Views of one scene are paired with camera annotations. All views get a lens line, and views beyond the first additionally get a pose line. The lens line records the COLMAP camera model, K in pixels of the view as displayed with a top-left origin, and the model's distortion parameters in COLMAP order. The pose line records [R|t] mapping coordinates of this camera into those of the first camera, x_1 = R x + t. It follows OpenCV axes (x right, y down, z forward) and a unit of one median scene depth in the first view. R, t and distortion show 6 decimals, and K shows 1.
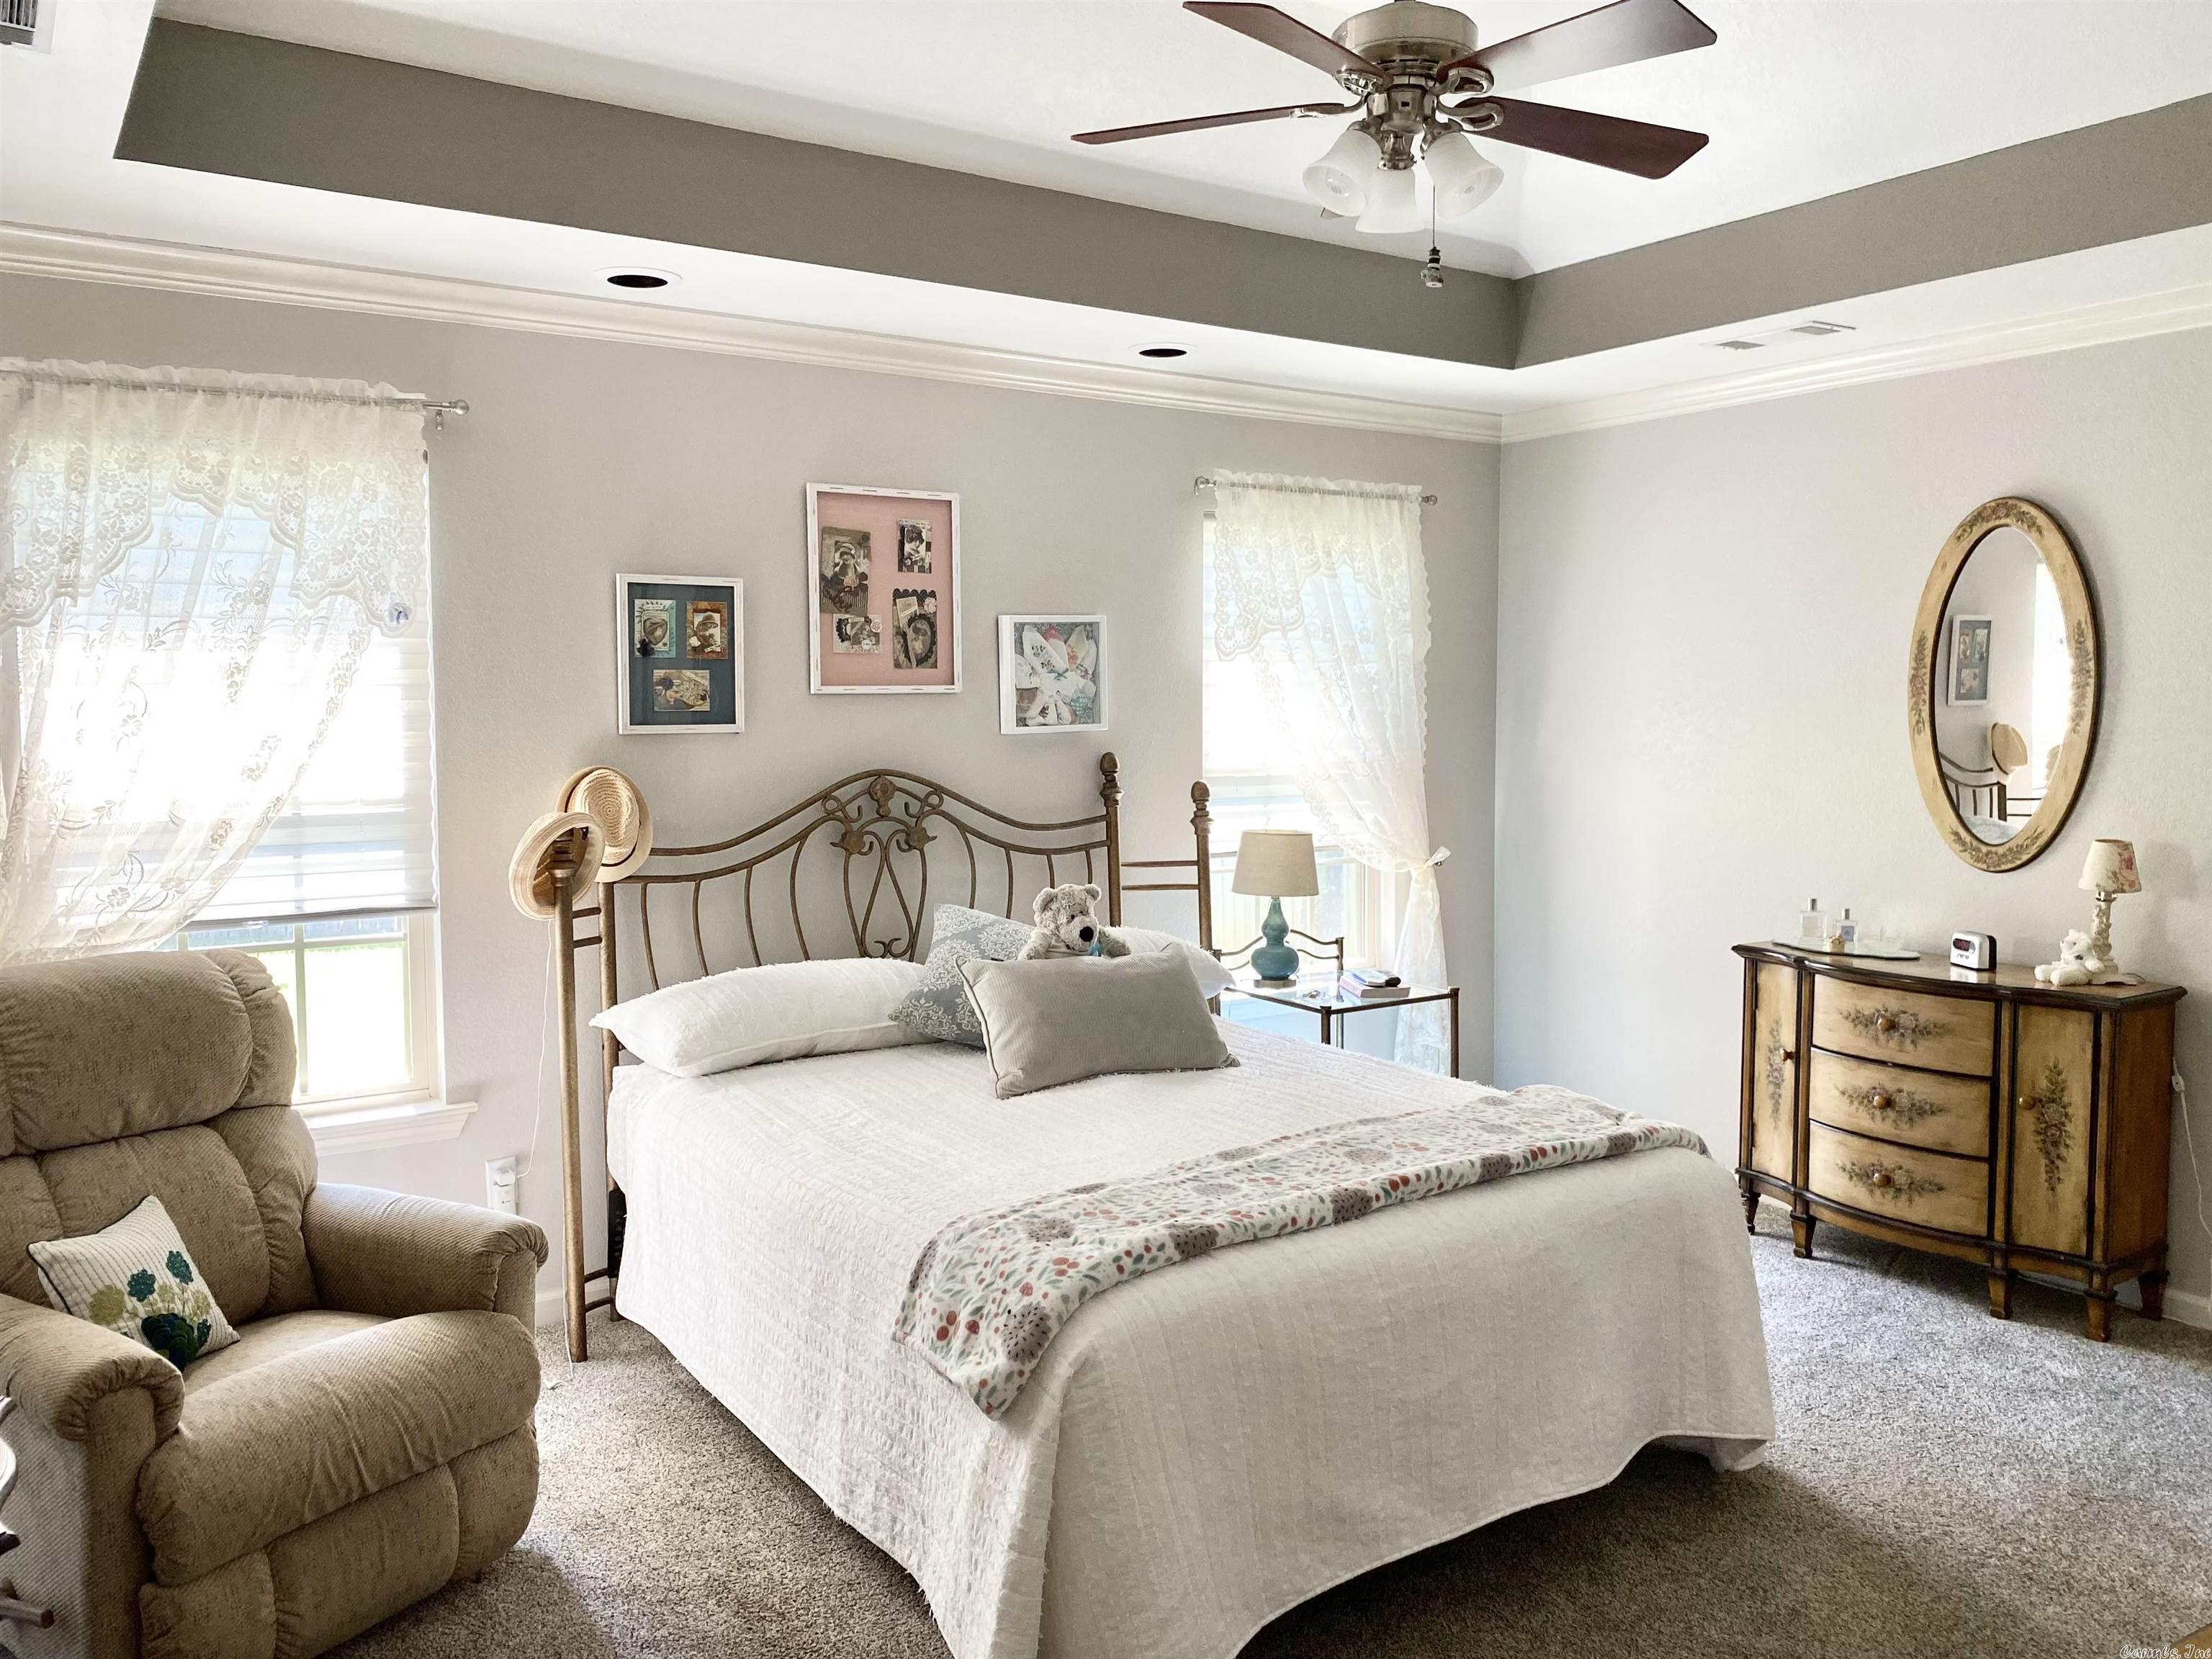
lens RADIAL K [[1674.1, 0, 1094.3], [0, 1674.1, 834.0], [0, 0, 1]] dist [0.037618, -0.044075]
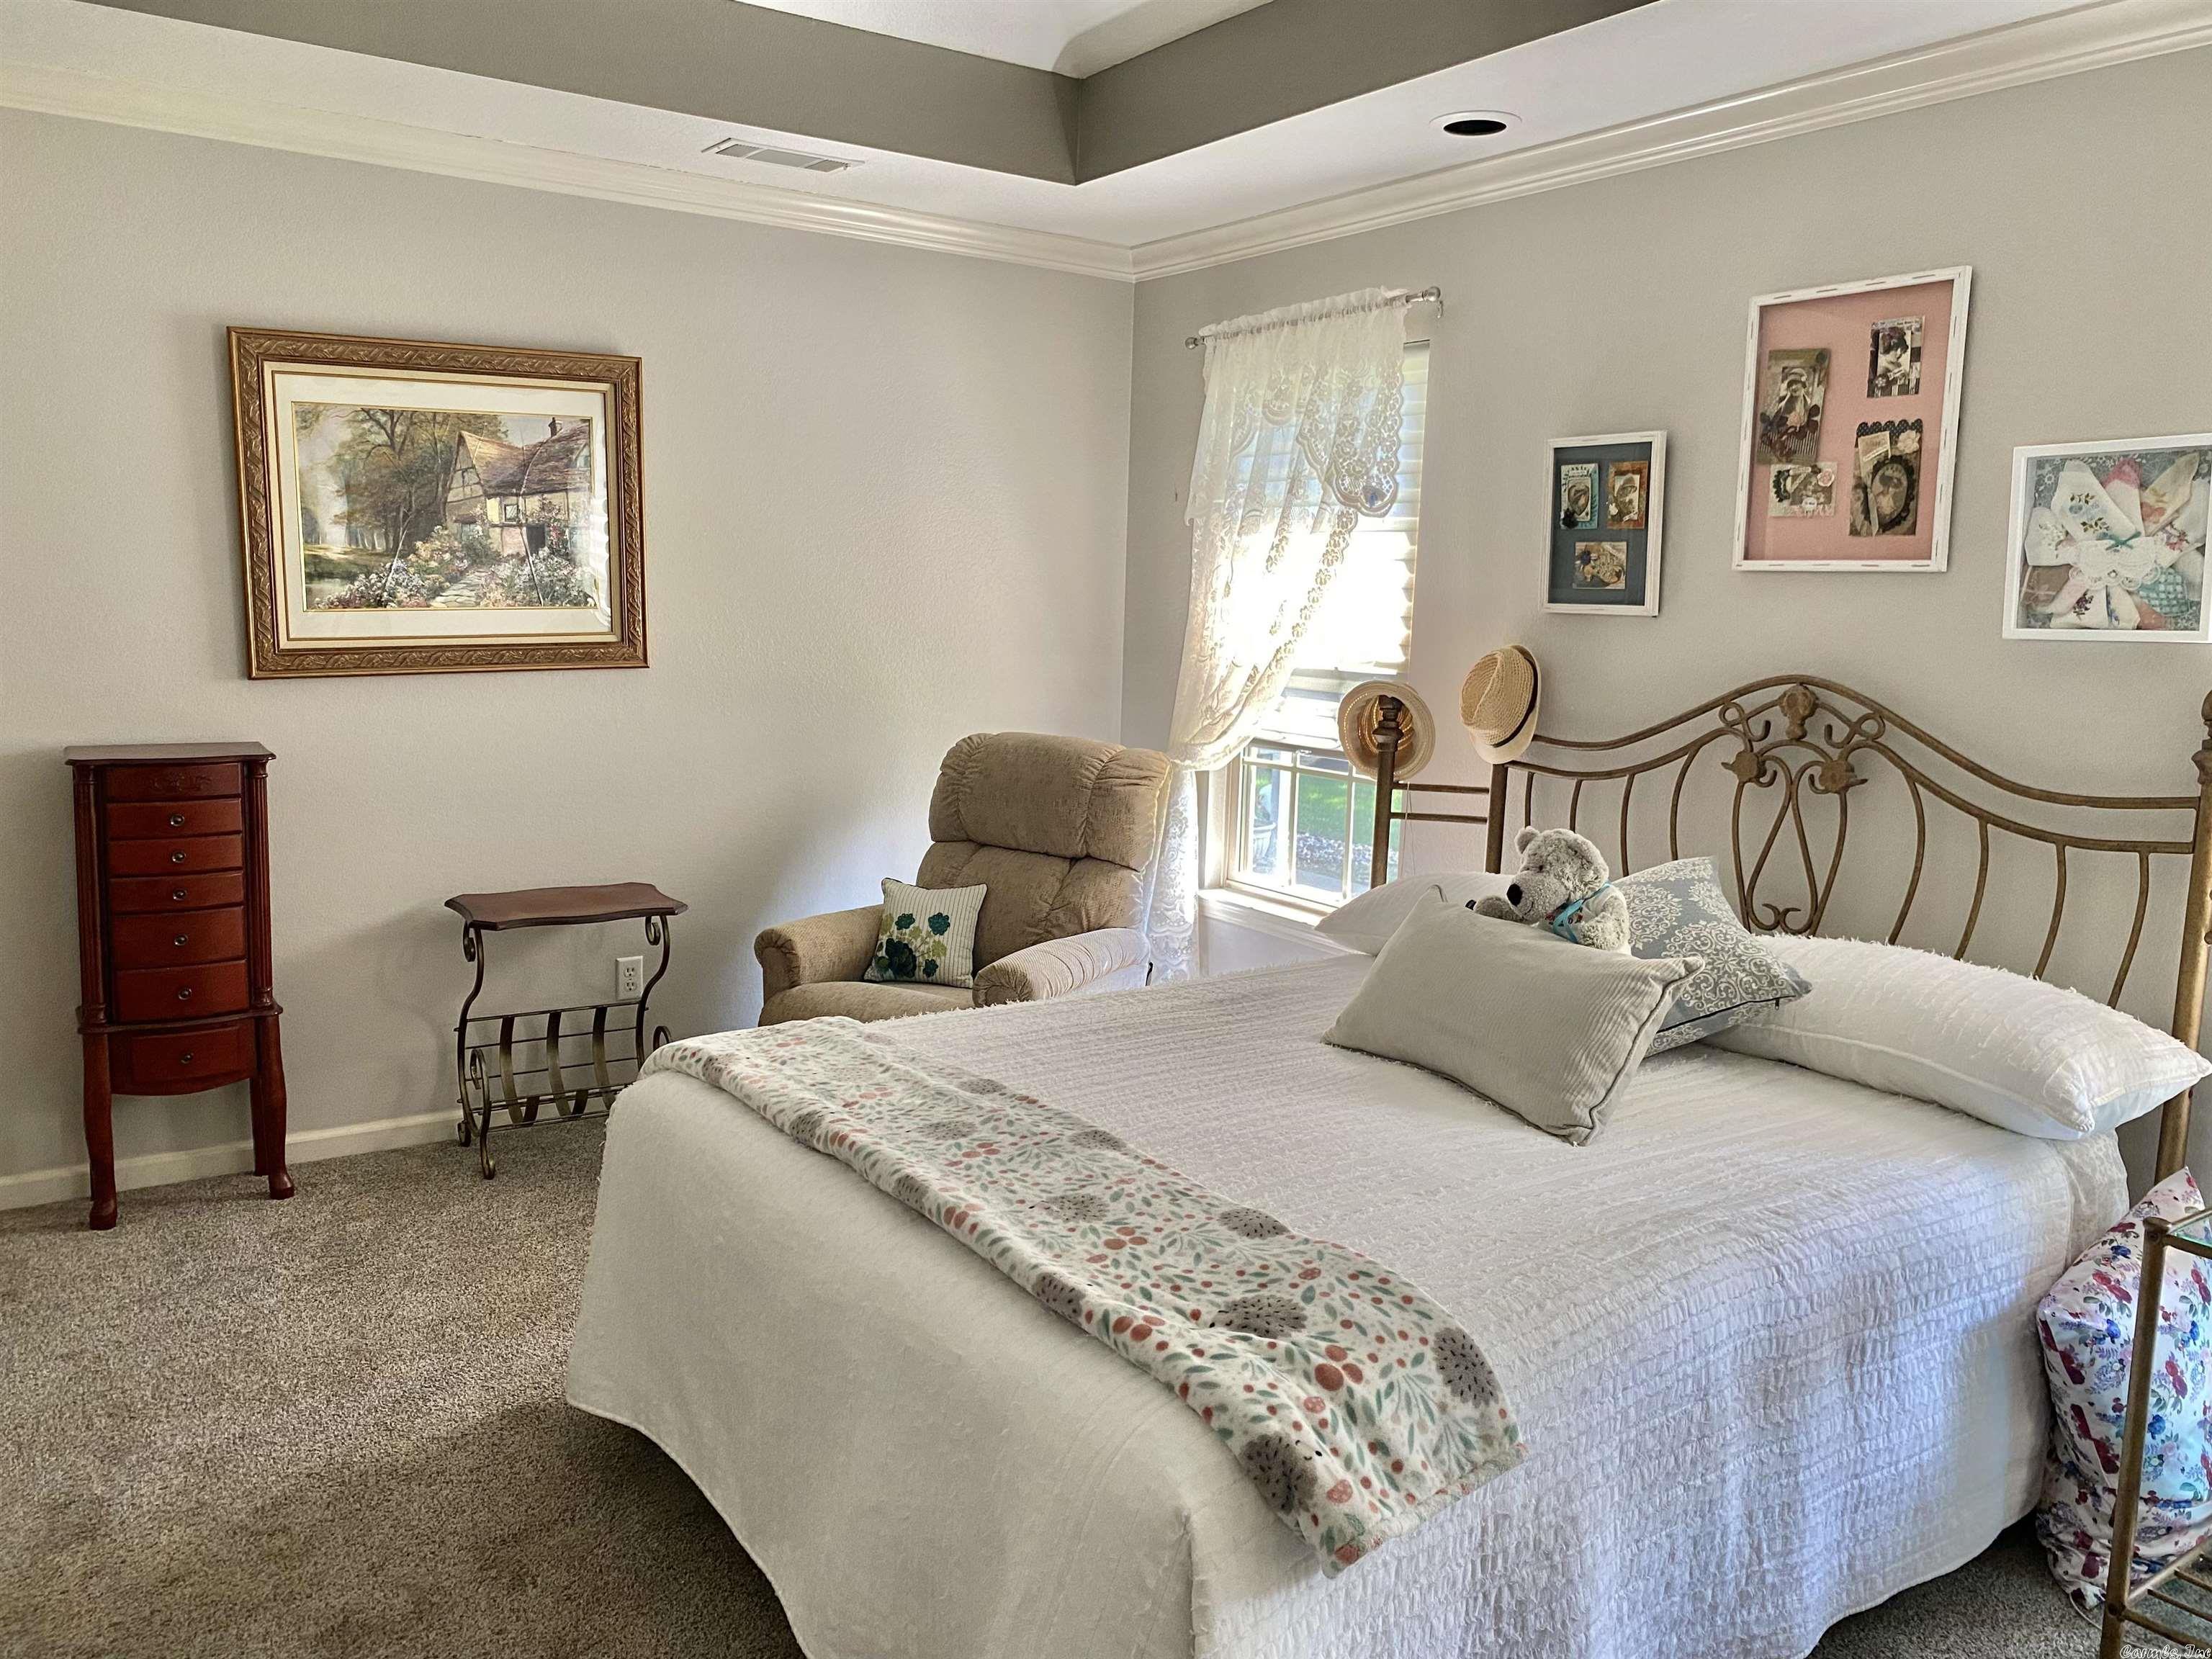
lens RADIAL K [[1674.1, 0, 1094.3], [0, 1674.1, 817.5], [0, 0, 1]] dist [0.037618, -0.044075]
pose [[0.000915, 0.143559, -0.989641, 0.610188], [-0.109735, 0.983680, 0.142593, -0.048430], [0.993960, 0.108468, 0.016654, 0.686046]]
